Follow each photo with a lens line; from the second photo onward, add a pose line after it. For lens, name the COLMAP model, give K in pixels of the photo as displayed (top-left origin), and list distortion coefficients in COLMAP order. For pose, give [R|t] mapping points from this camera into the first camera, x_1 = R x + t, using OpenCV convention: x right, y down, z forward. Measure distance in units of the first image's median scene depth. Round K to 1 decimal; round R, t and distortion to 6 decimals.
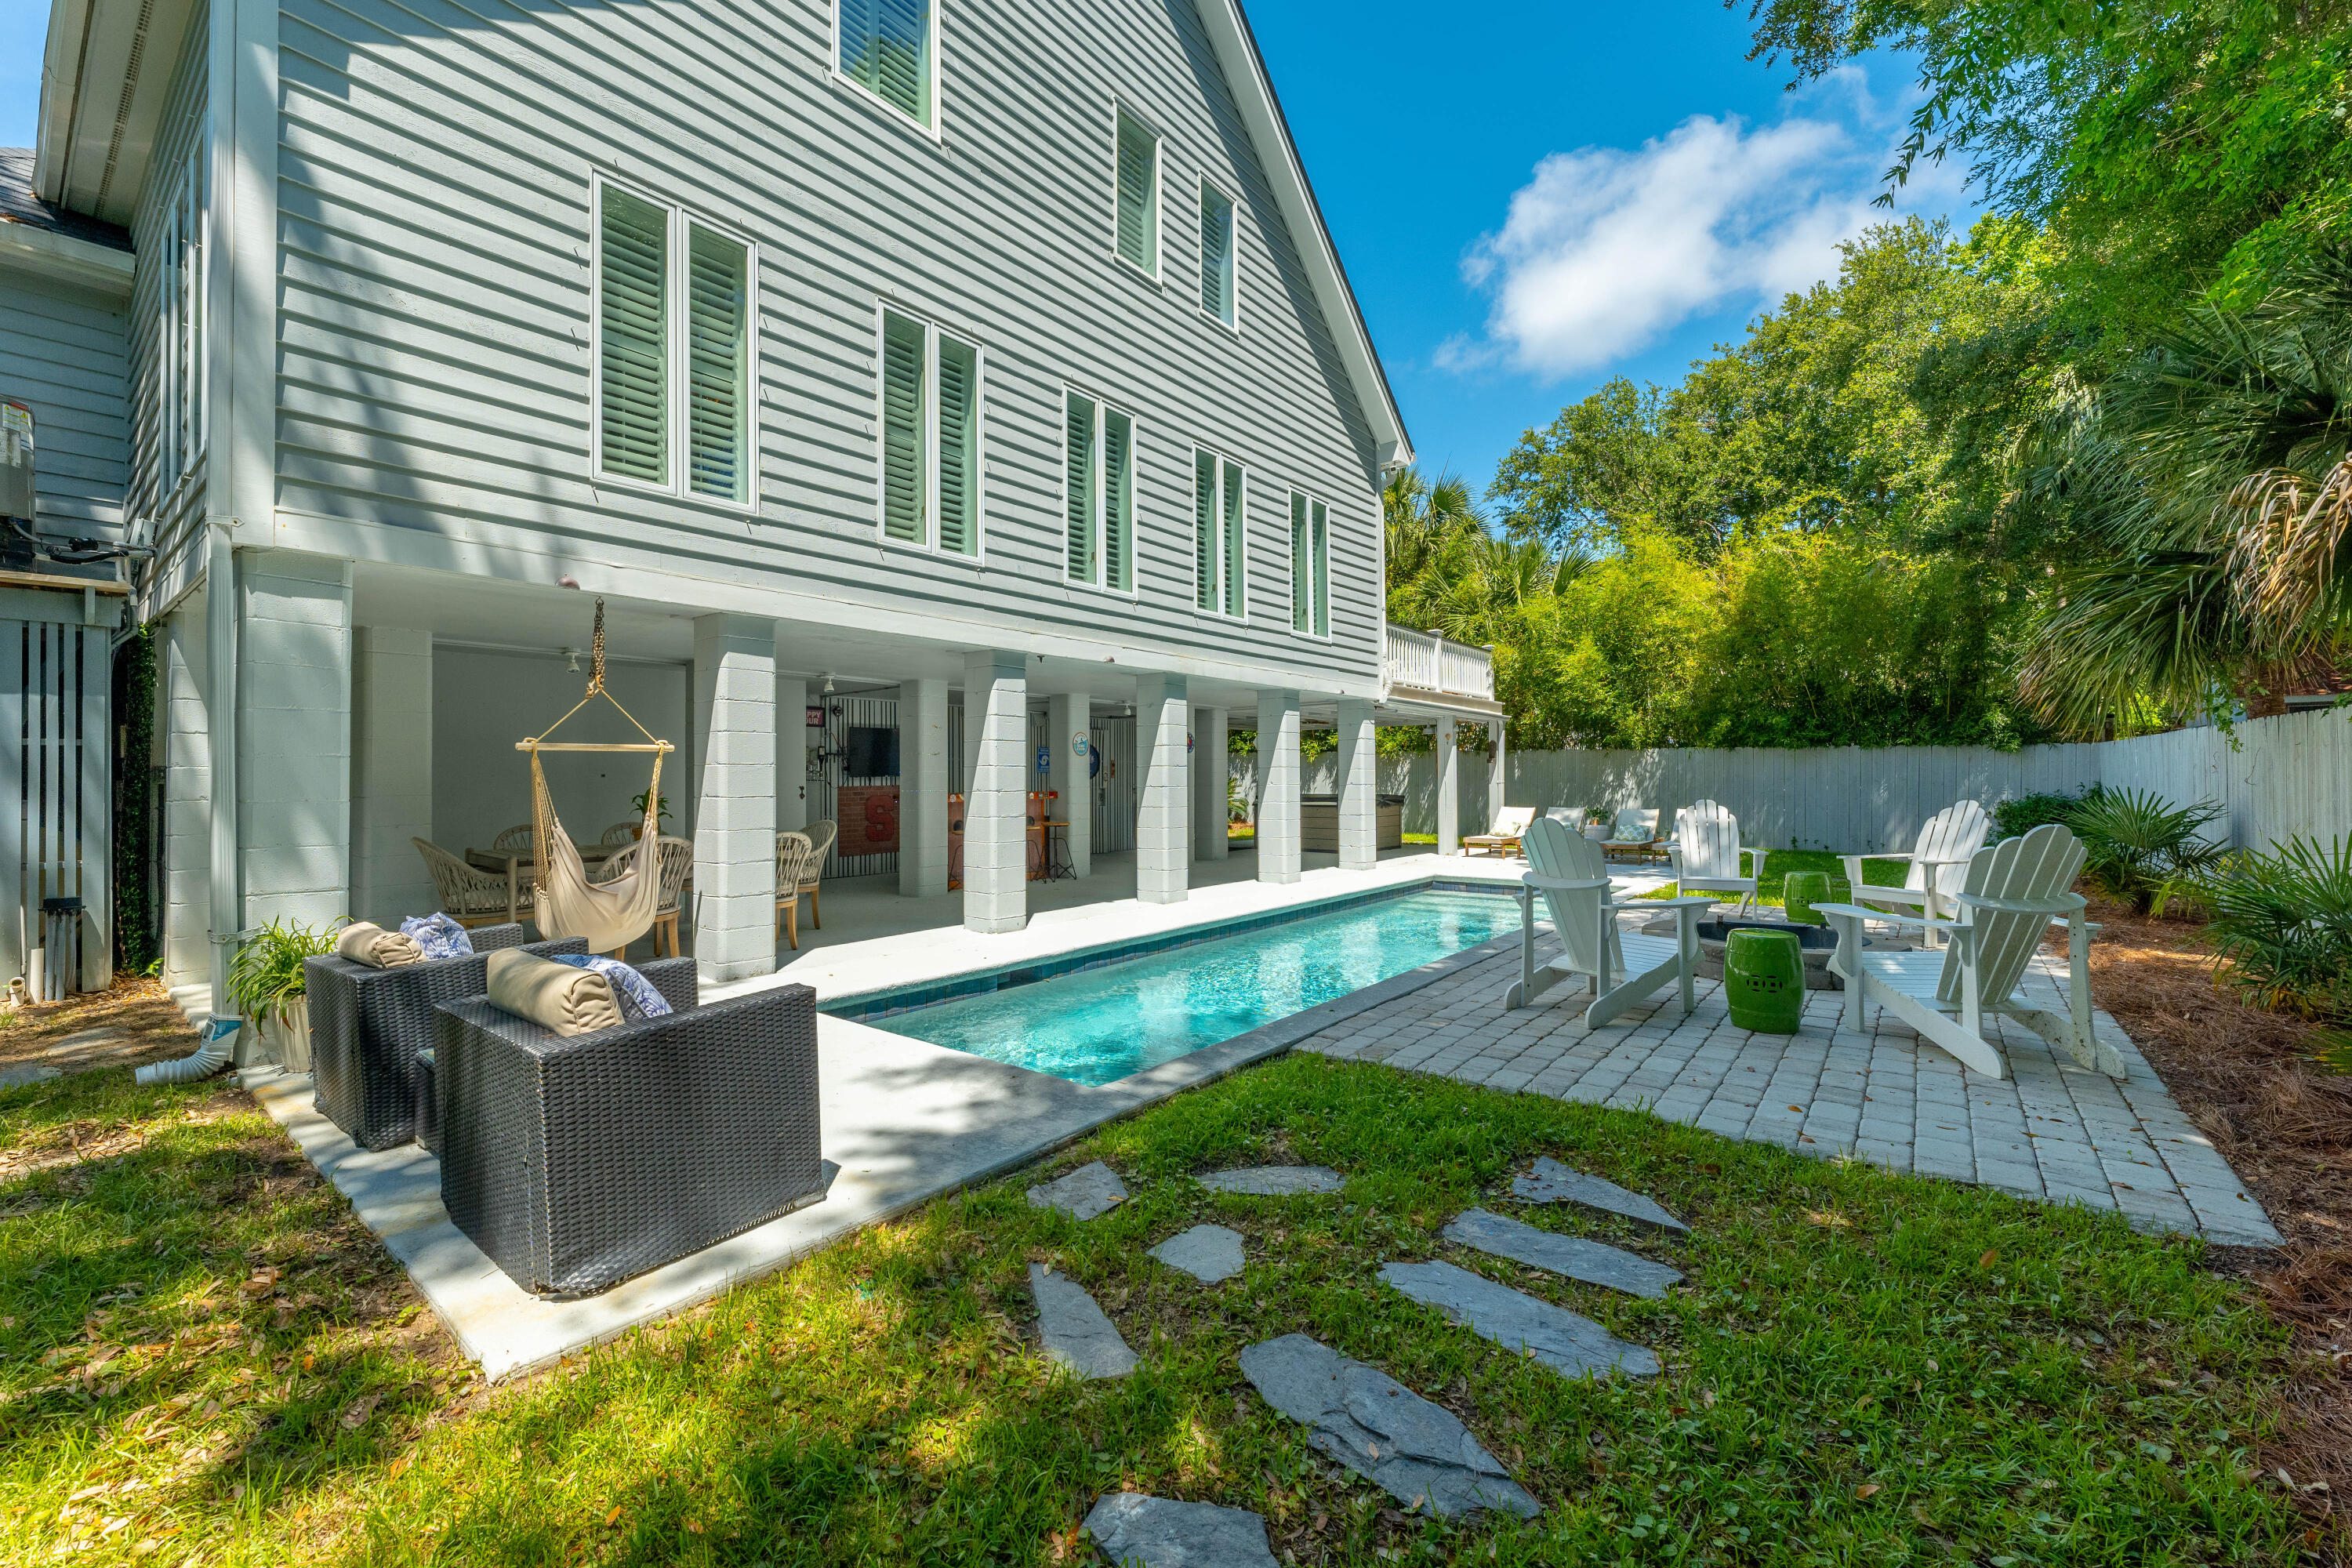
lens RADIAL K [[951.4, 0, 1170.8], [0, 951.4, 778.5], [0, 0, 1]] dist [0.001747, -0.000290]
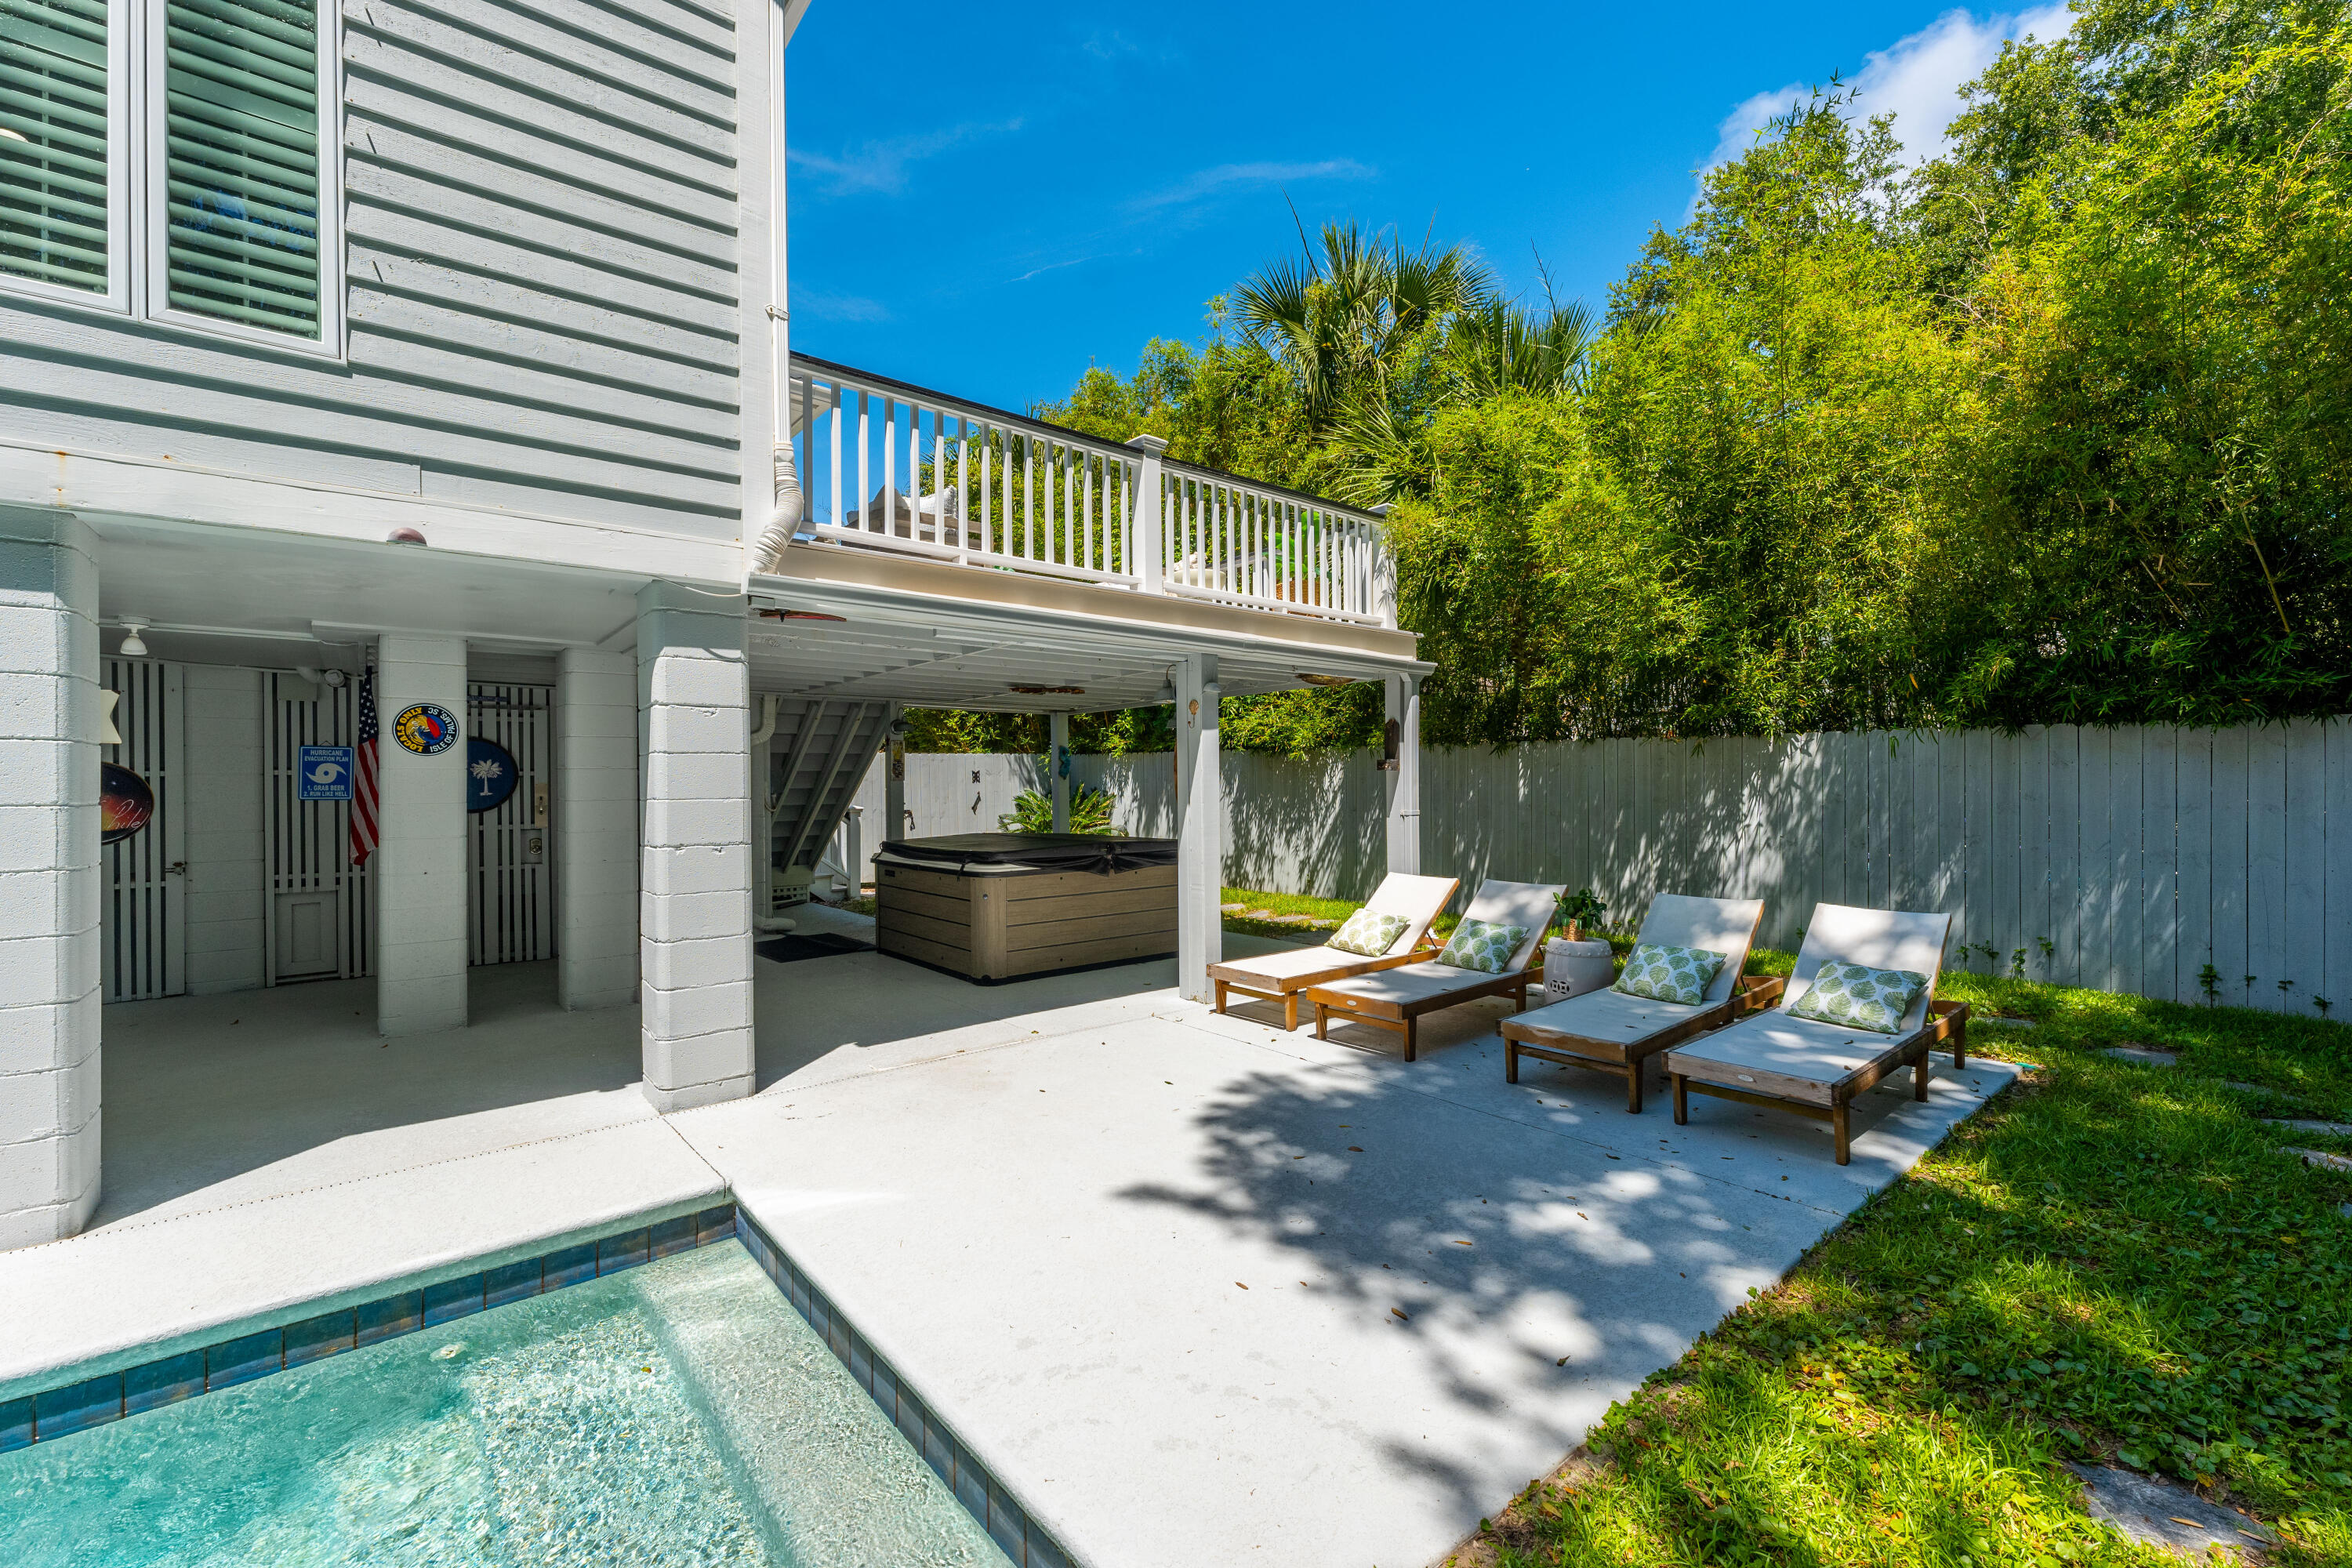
lens RADIAL K [[976.4, 0, 1166.1], [0, 976.4, 782.4], [0, 0, 1]] dist [0.001707, 0.000079]
pose [[0.978971, -0.005107, -0.203937, 0.342417], [0.004603, 0.999985, -0.002948, -0.010156], [0.203949, 0.001948, 0.978979, 0.556628]]
